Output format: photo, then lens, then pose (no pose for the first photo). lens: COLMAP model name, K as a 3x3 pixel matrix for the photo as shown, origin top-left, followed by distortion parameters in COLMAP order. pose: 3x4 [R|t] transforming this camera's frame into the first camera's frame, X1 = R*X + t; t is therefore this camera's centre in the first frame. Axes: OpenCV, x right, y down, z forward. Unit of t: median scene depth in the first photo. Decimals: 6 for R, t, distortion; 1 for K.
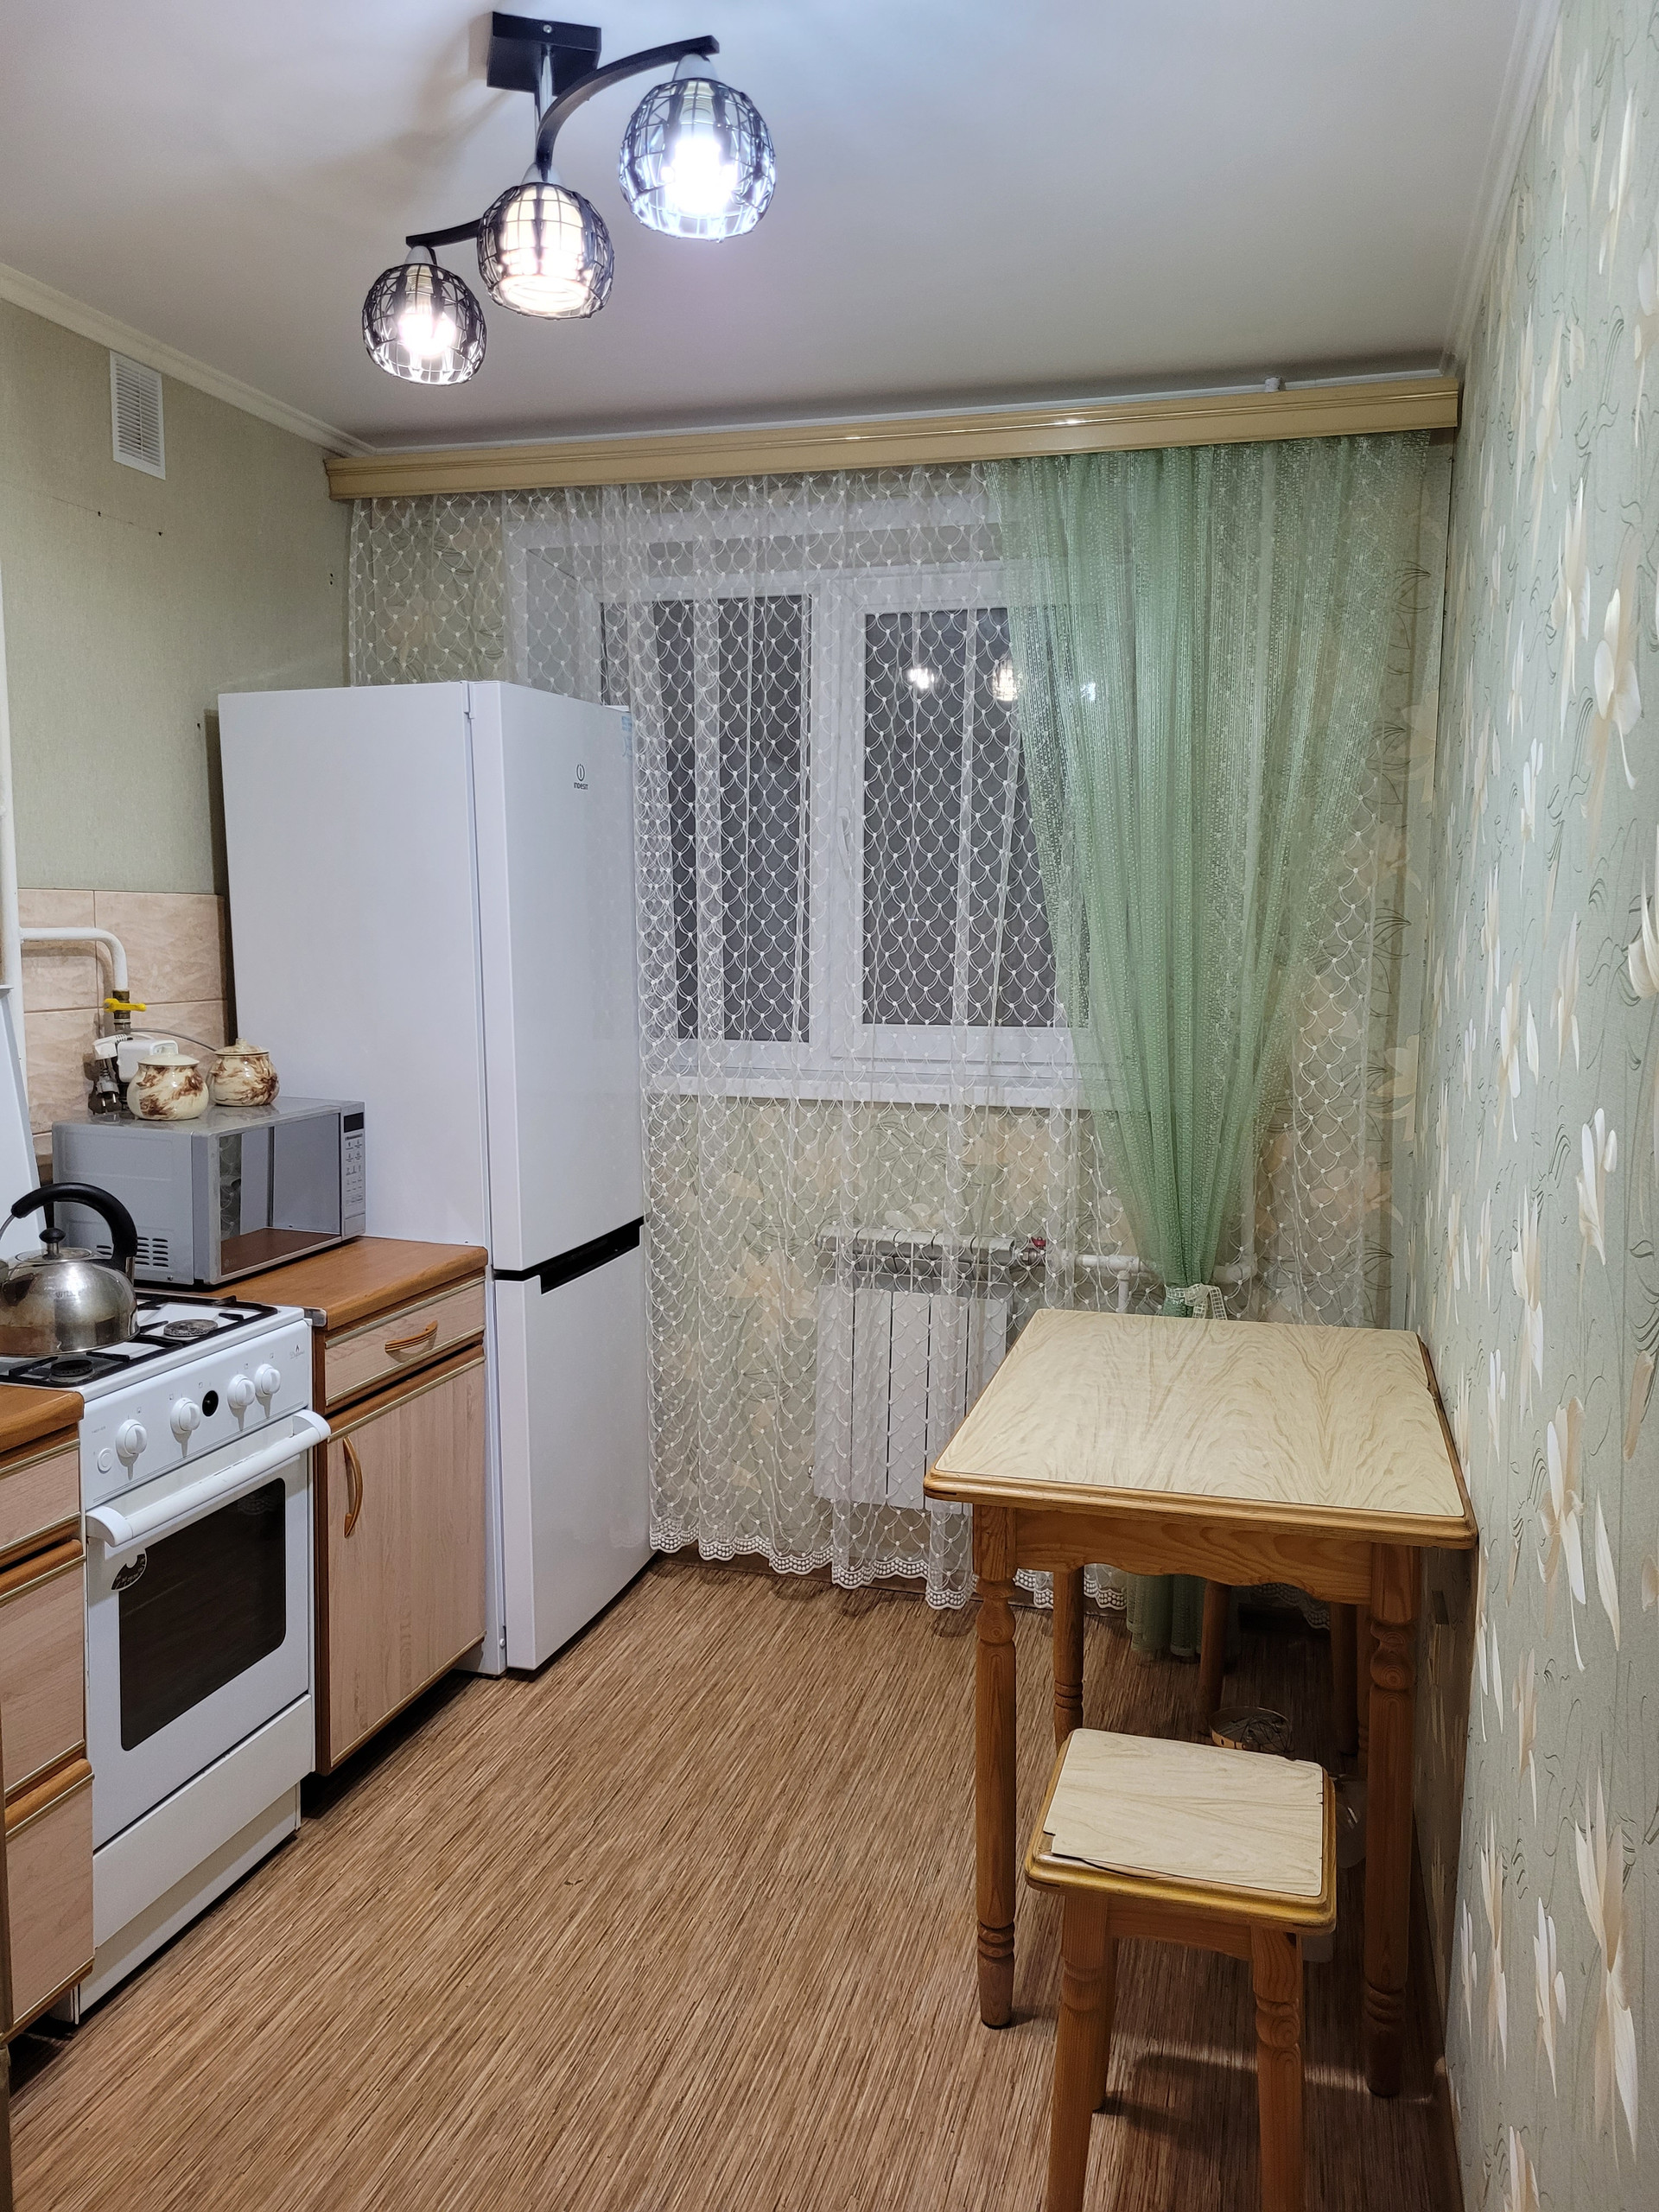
lens RADIAL K [[1665.6, 0, 828.8], [0, 1665.6, 1105.2], [0, 0, 1]] dist [0.000176, -0.001691]
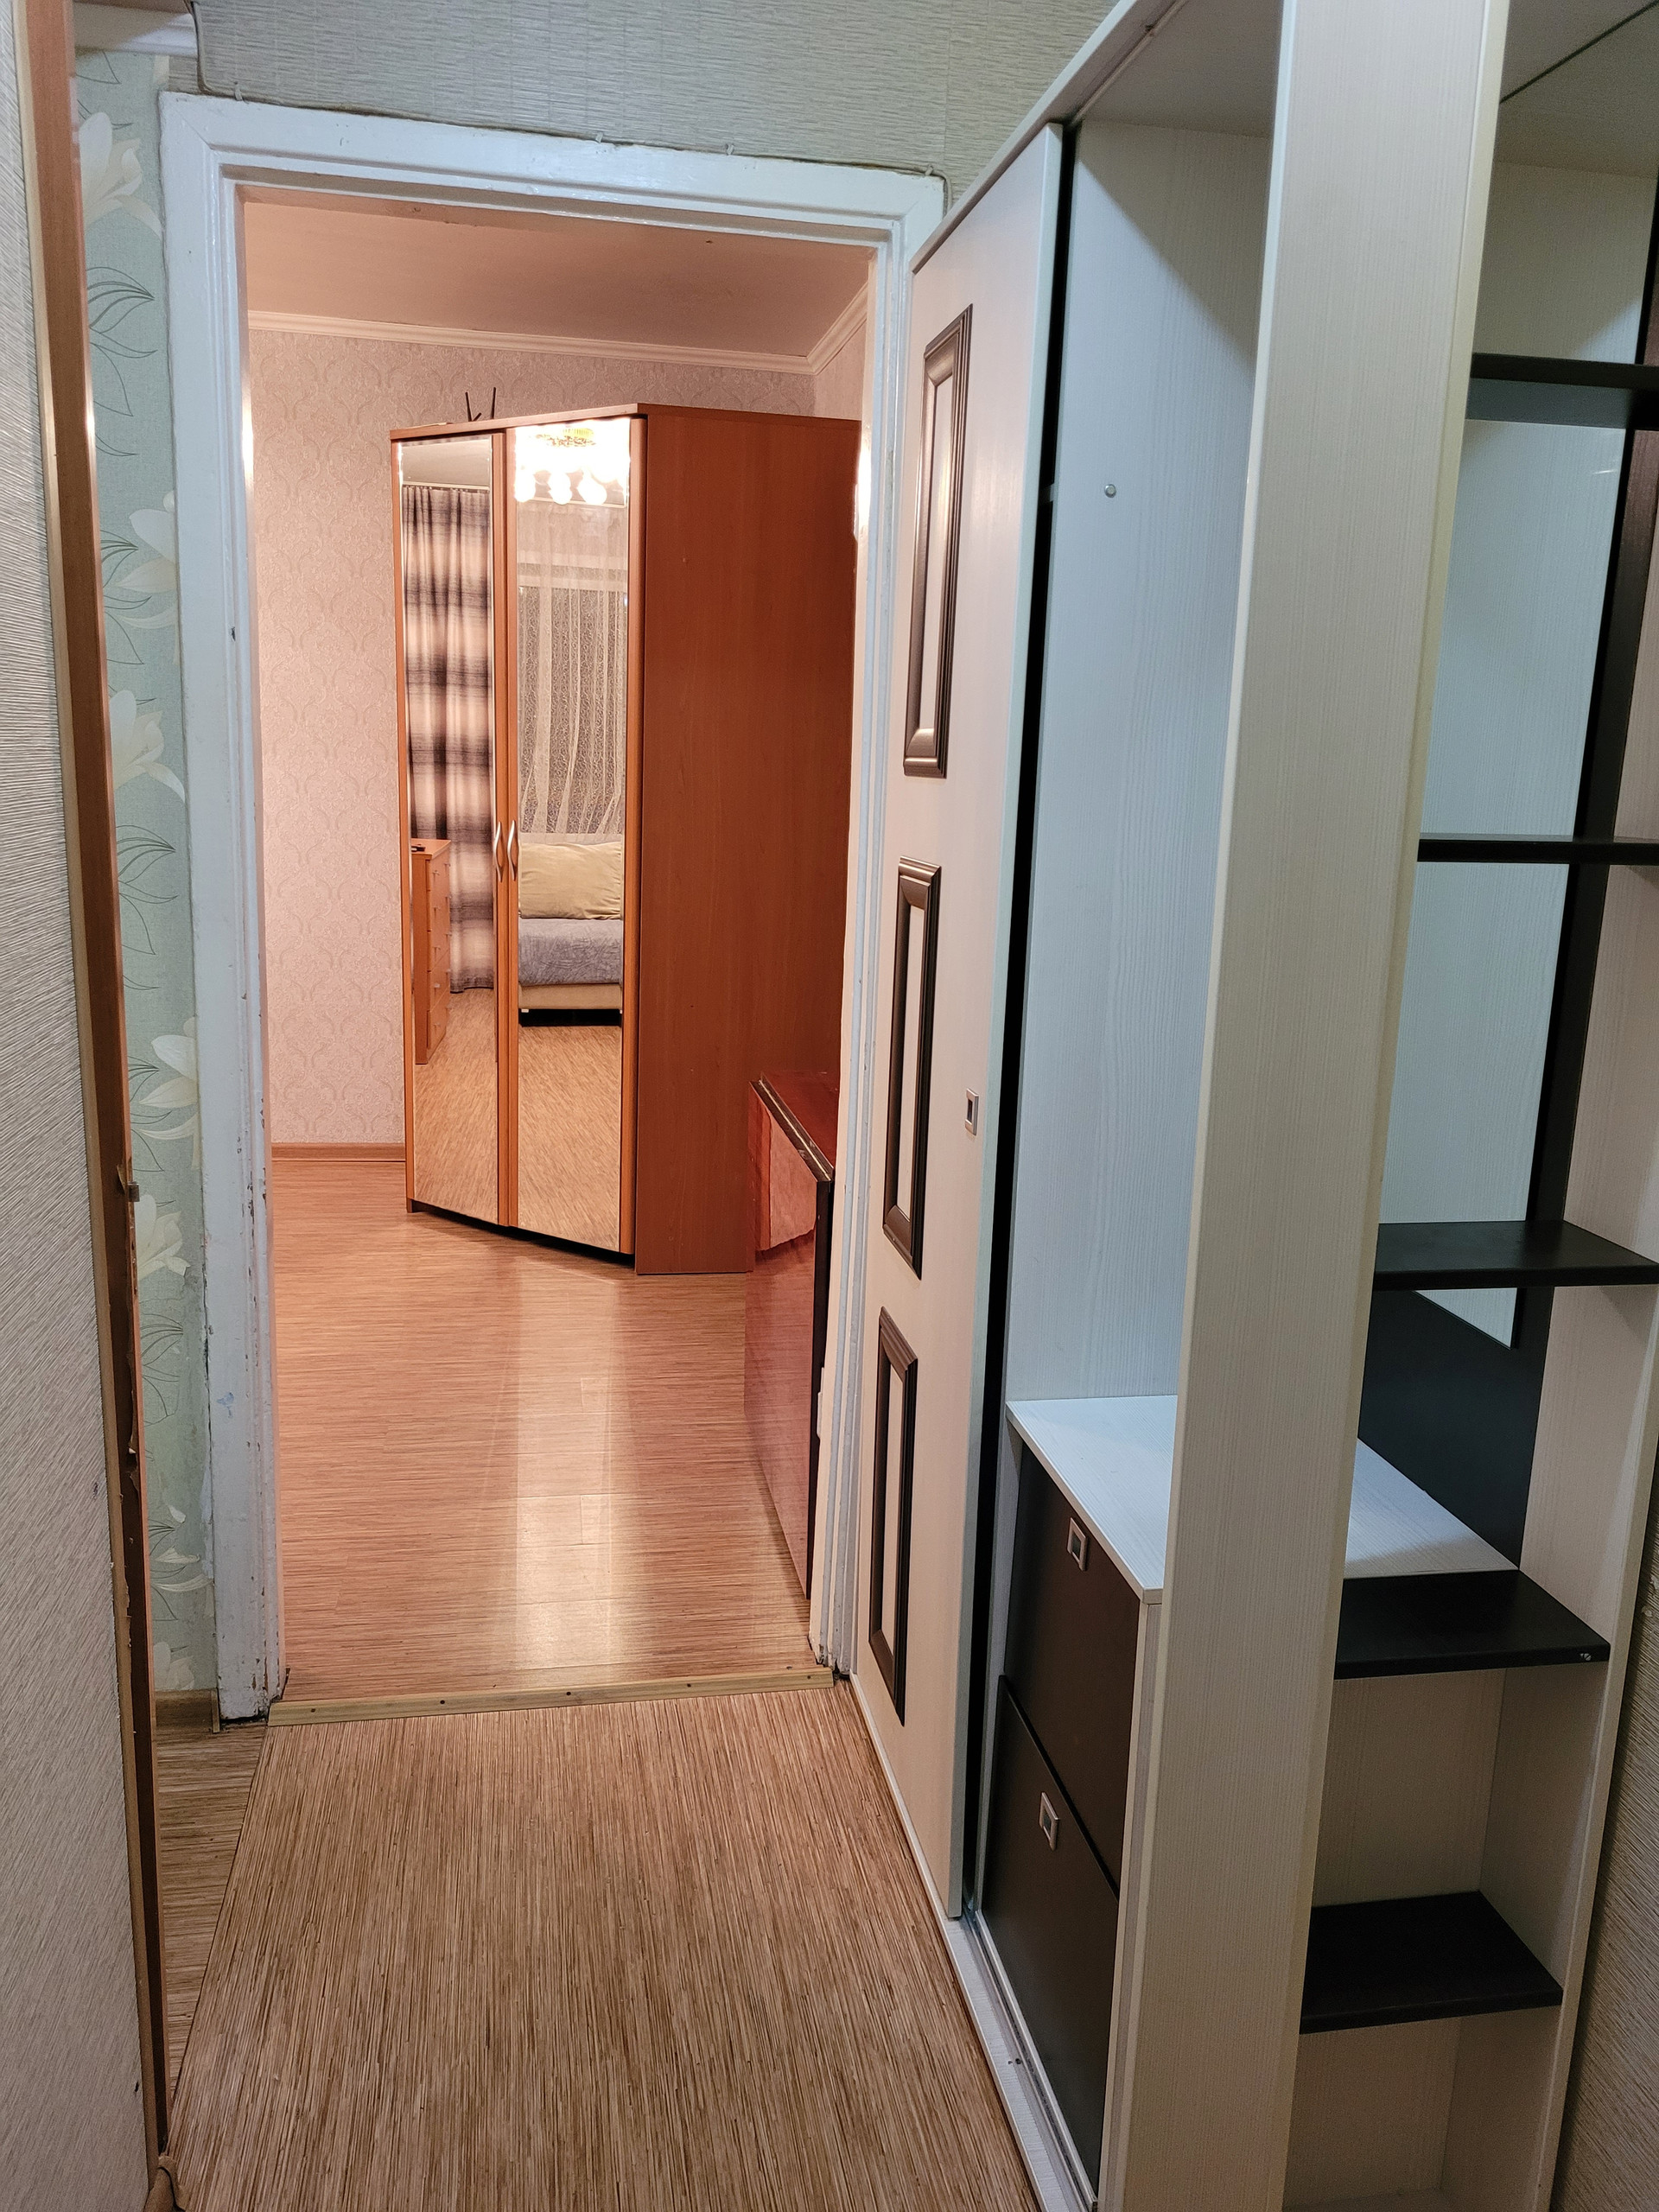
lens RADIAL K [[1665.6, 0, 835.1], [0, 1665.6, 1104.3], [0, 0, 1]] dist [0.000176, -0.001691]
pose [[0.895548, -0.072311, 0.439049, -0.262215], [0.029075, 0.994108, 0.104423, -0.011758], [-0.444013, -0.080750, 0.892374, 0.390505]]
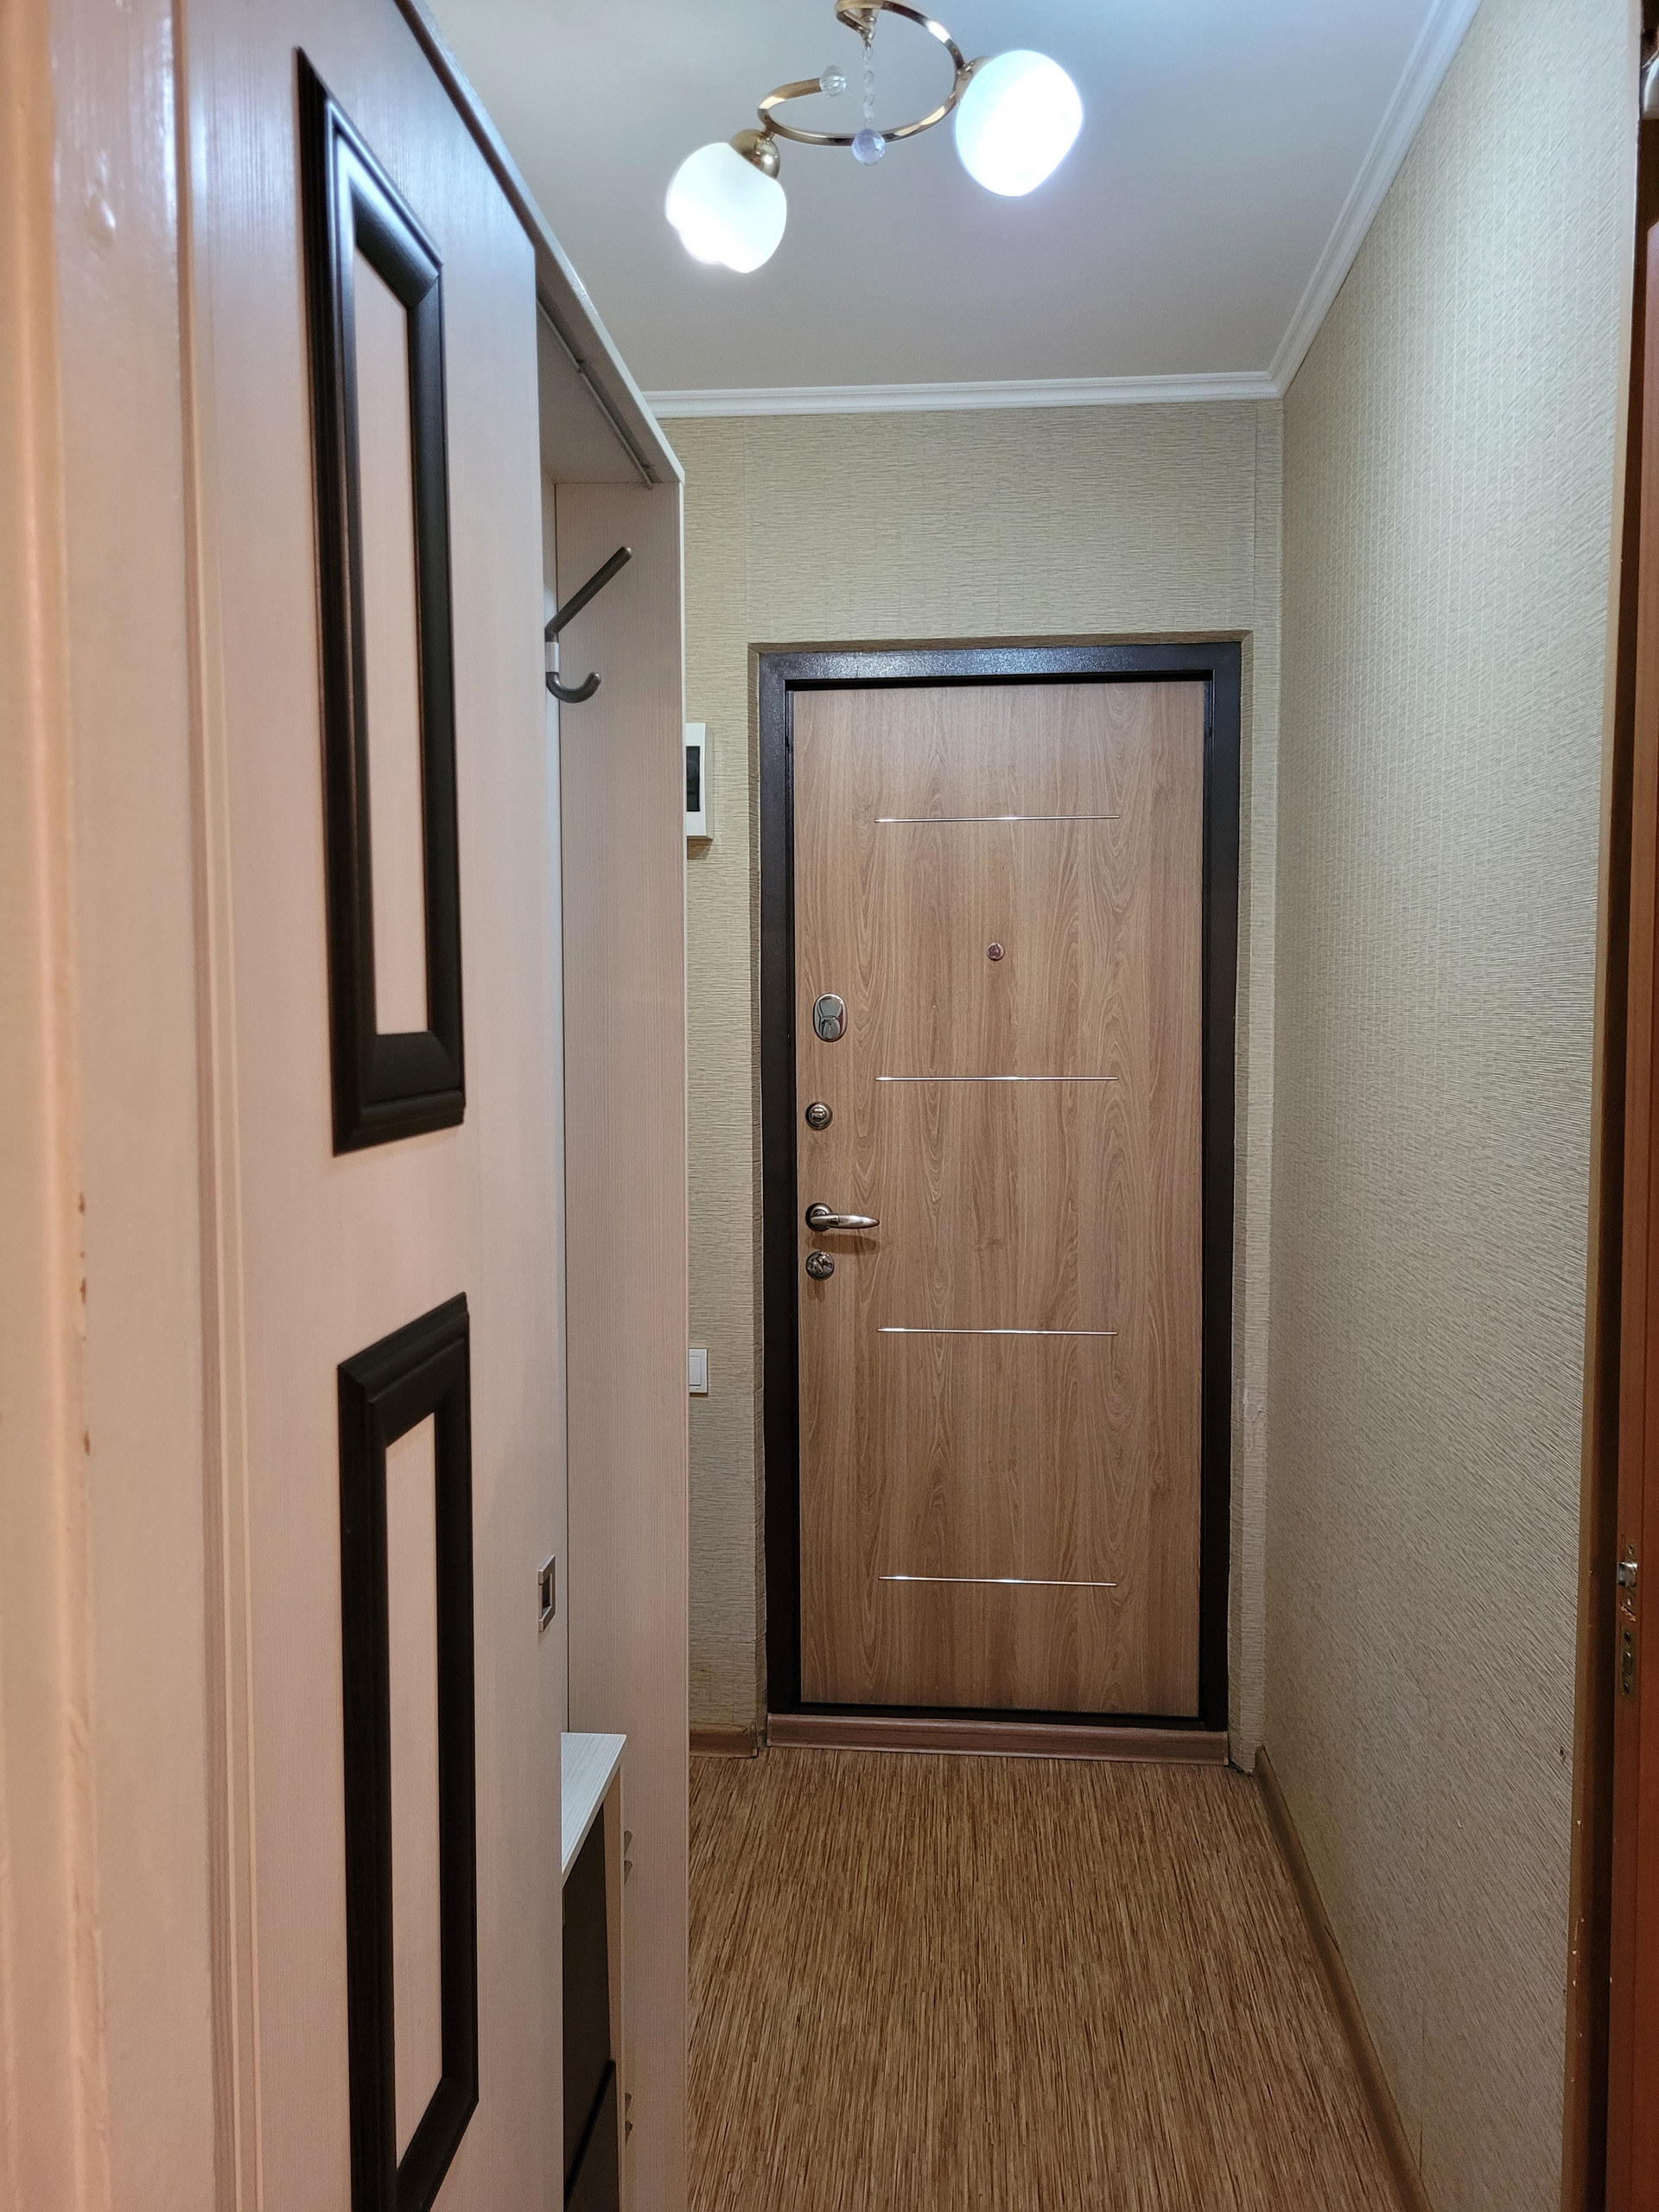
lens RADIAL K [[1665.6, 0, 829.5], [0, 1665.6, 1105.3], [0, 0, 1]] dist [0.000176, -0.001691]
pose [[-0.981393, 0.008578, -0.191819, 0.227749], [-0.026656, 0.983241, 0.180352, -0.206629], [0.190152, 0.182110, -0.964717, 1.852149]]
